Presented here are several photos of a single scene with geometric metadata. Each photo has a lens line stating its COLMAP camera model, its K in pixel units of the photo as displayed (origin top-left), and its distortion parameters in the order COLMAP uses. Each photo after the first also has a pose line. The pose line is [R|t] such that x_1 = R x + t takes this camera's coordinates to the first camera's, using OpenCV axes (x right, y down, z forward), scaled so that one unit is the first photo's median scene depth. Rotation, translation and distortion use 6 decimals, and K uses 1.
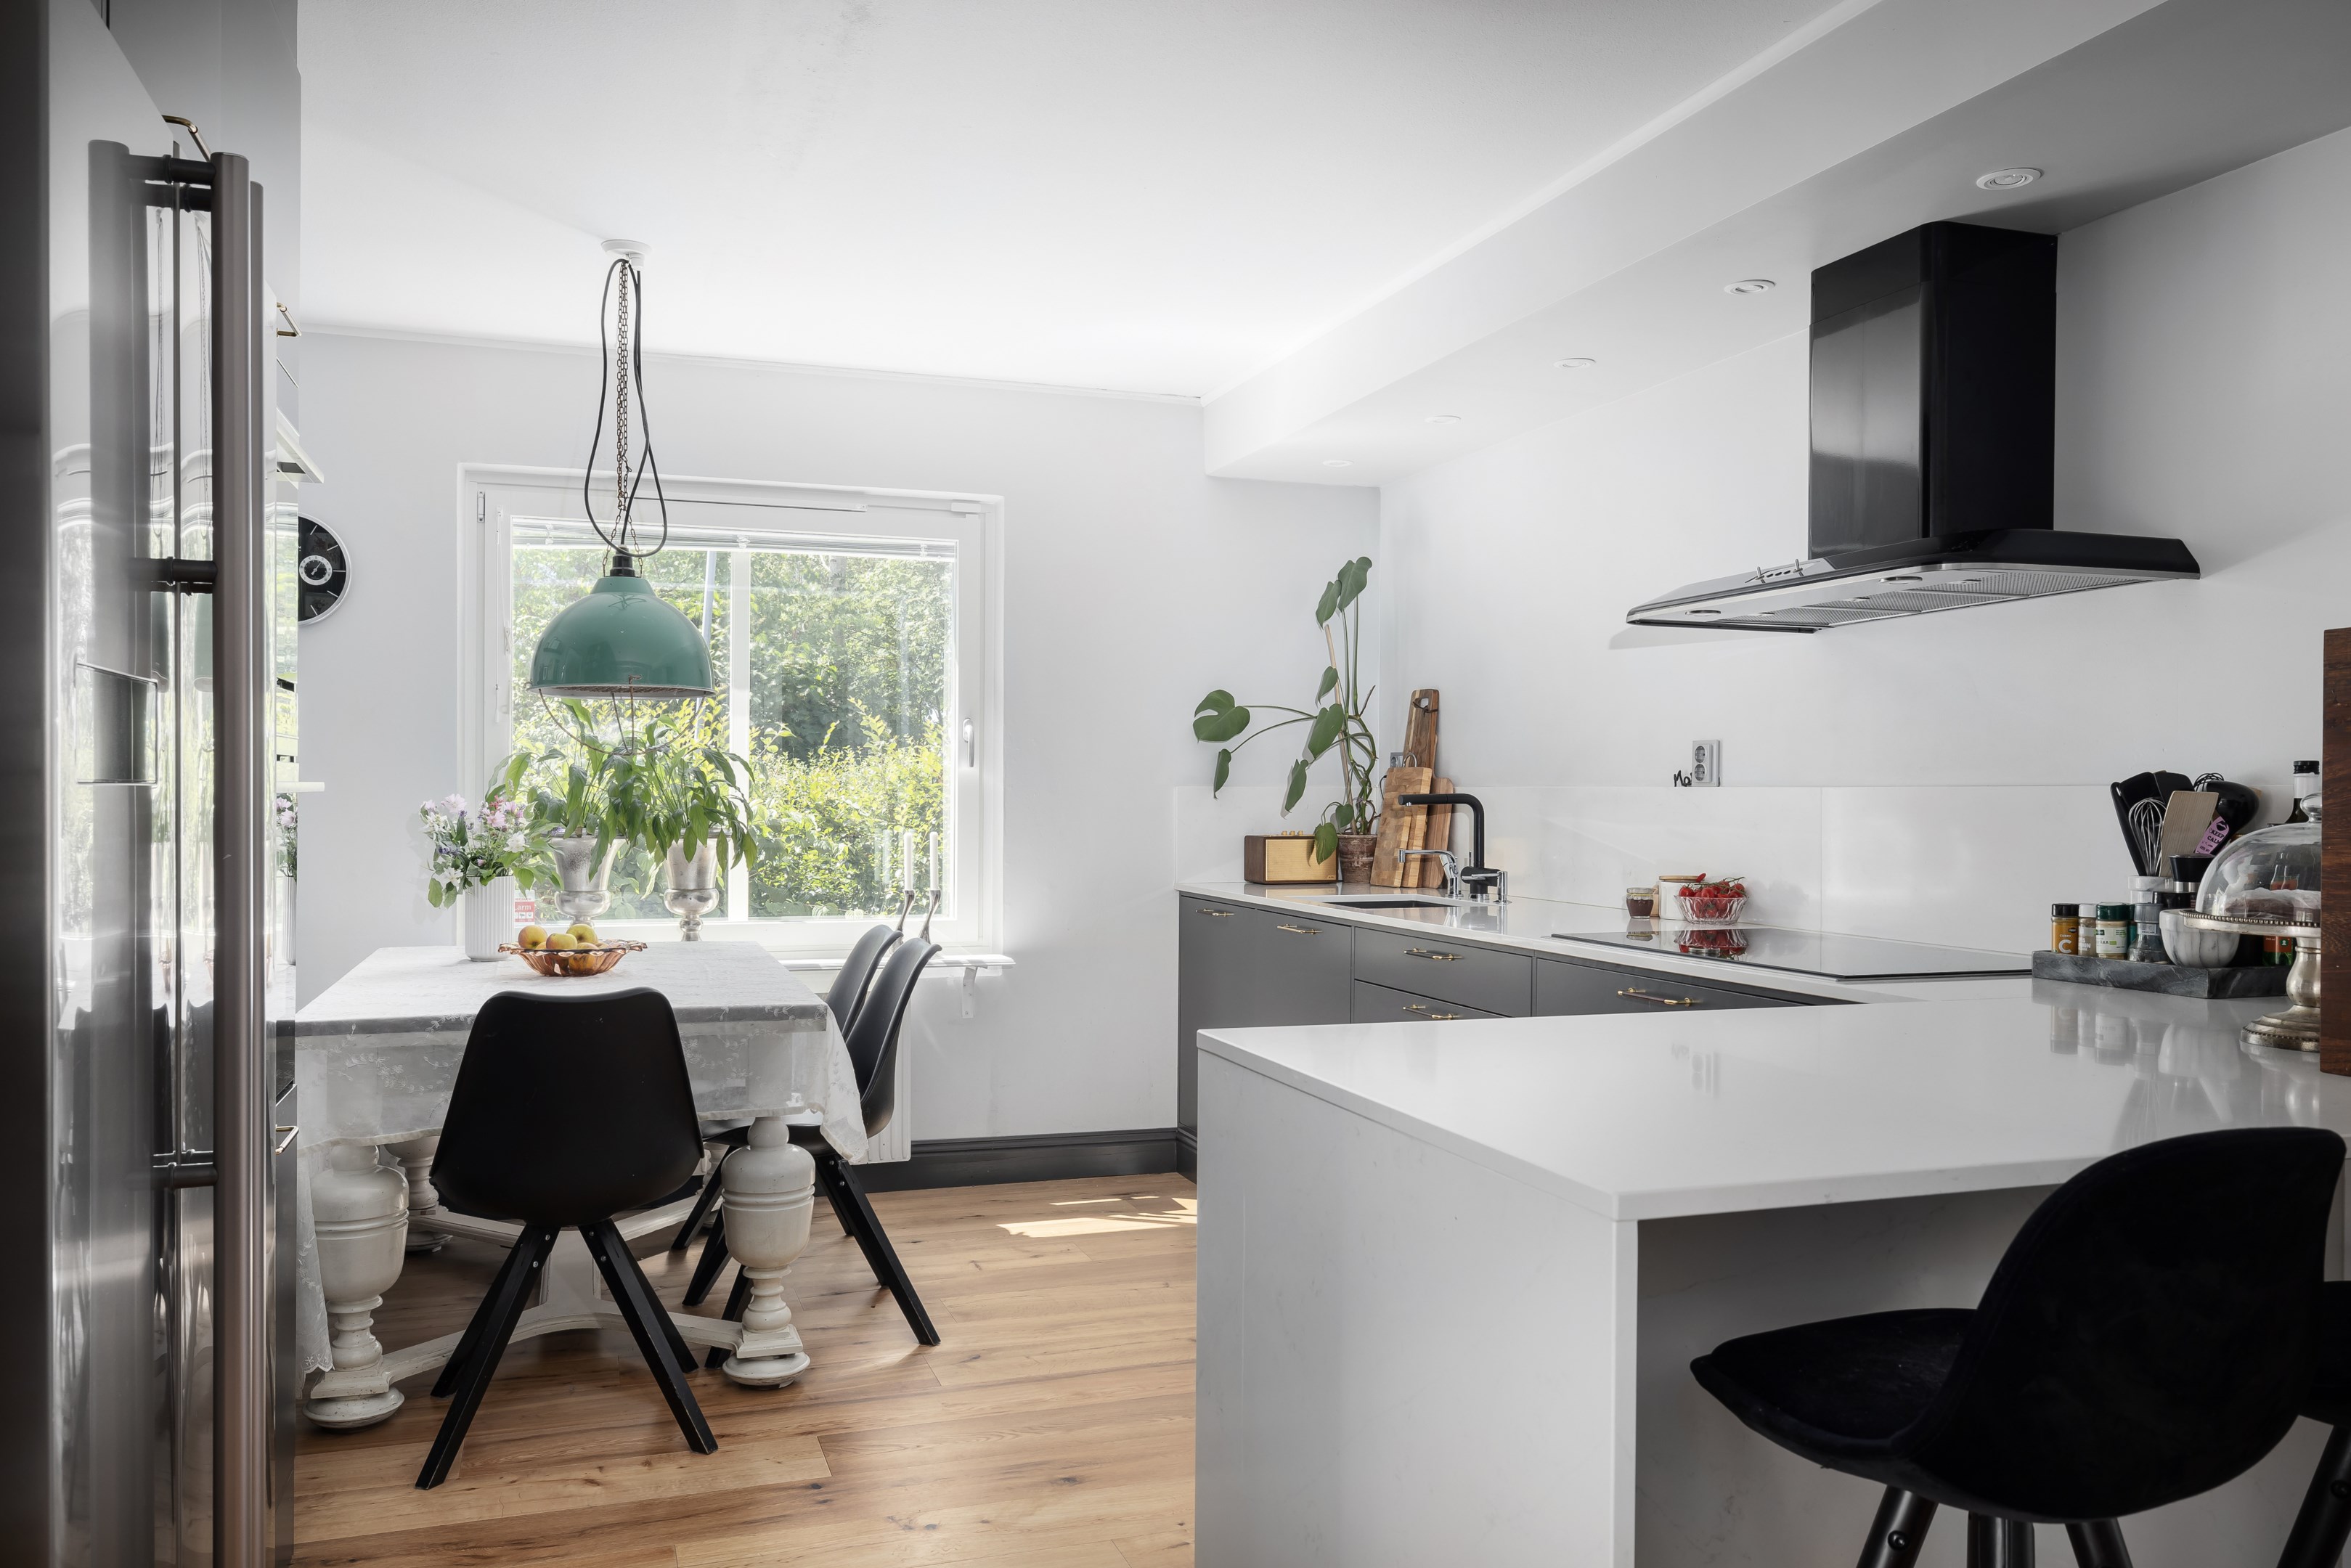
lens RADIAL K [[1686.6, 0, 1177.3], [0, 1686.6, 789.4], [0, 0, 1]] dist [0.002606, 0.003344]
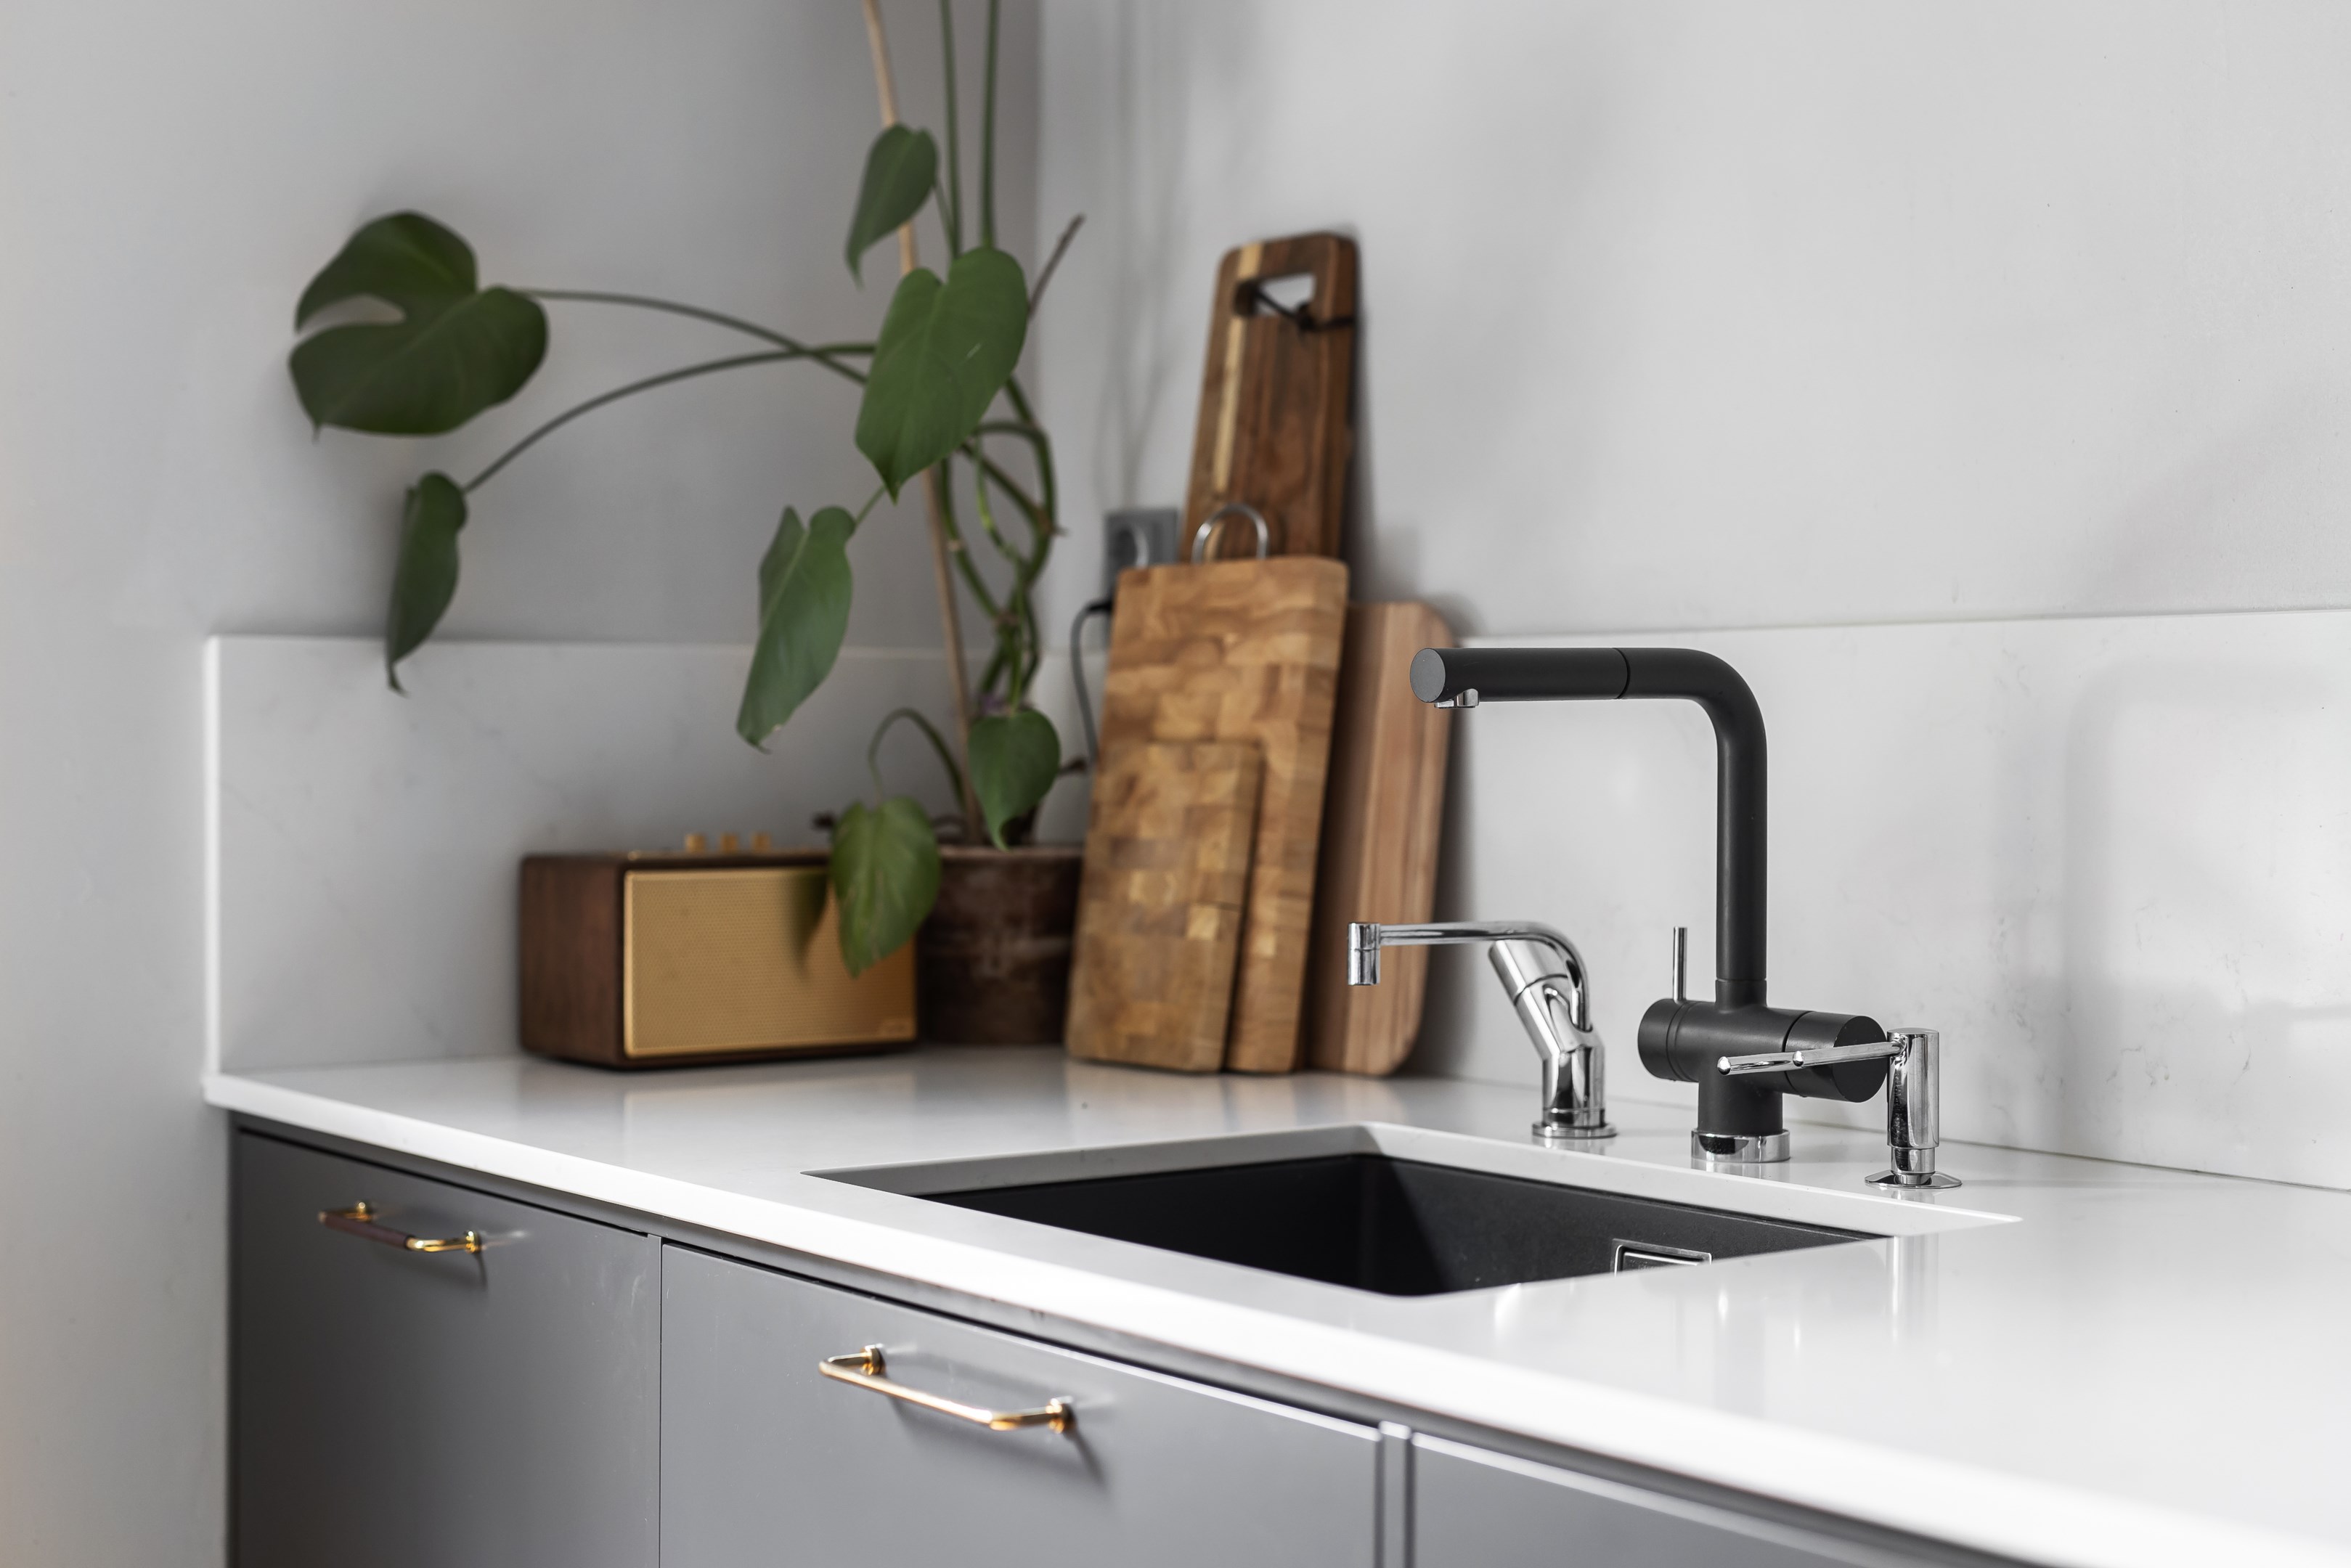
lens RADIAL K [[3411.3, 0, 1169.0], [0, 3411.3, 778.7], [0, 0, 1]] dist [-0.035659, 0.000000]
pose [[0.960369, -0.001903, 0.278725, -0.005438], [-0.001169, 0.999940, 0.010855, 0.014298], [-0.278729, -0.010751, 0.960310, 0.632686]]
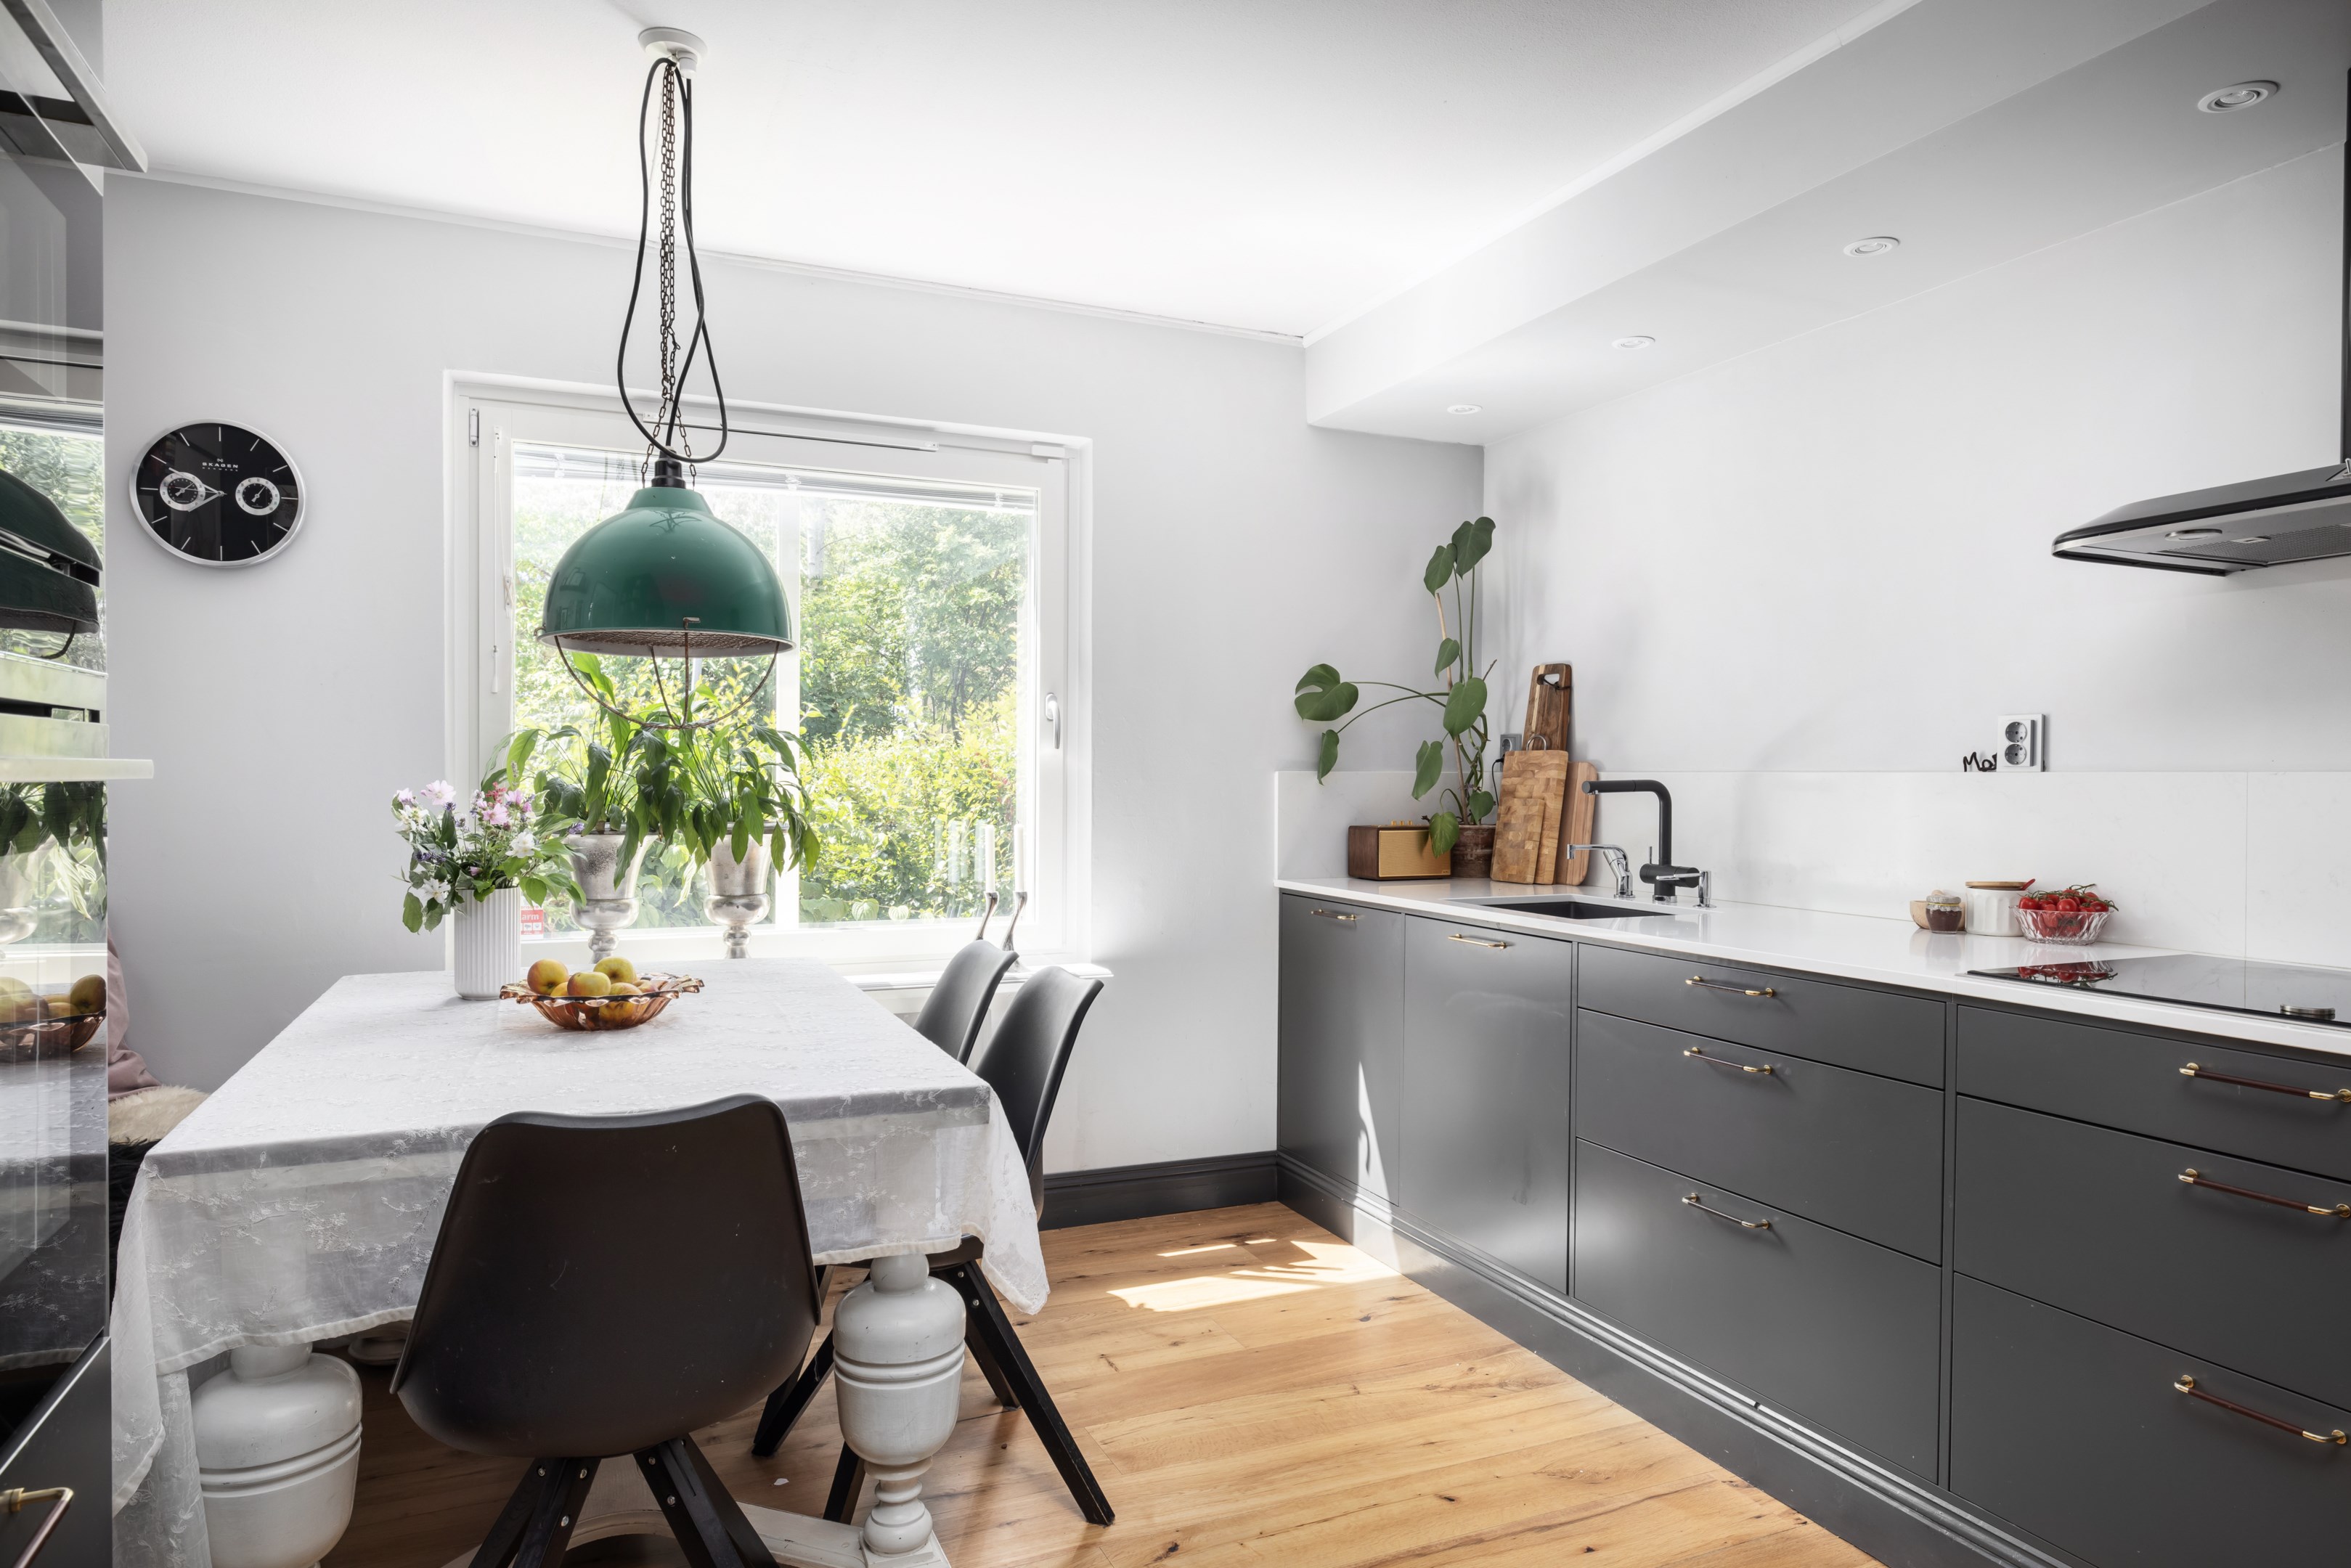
lens RADIAL K [[1425.6, 0, 1182.3], [0, 1425.6, 788.6], [0, 0, 1]] dist [0.004678, -0.003210]
pose [[0.997757, -0.000349, 0.066936, -0.119955], [-0.000286, 0.999955, 0.009483, 0.000134], [-0.066936, -0.009481, 0.997712, 0.293868]]
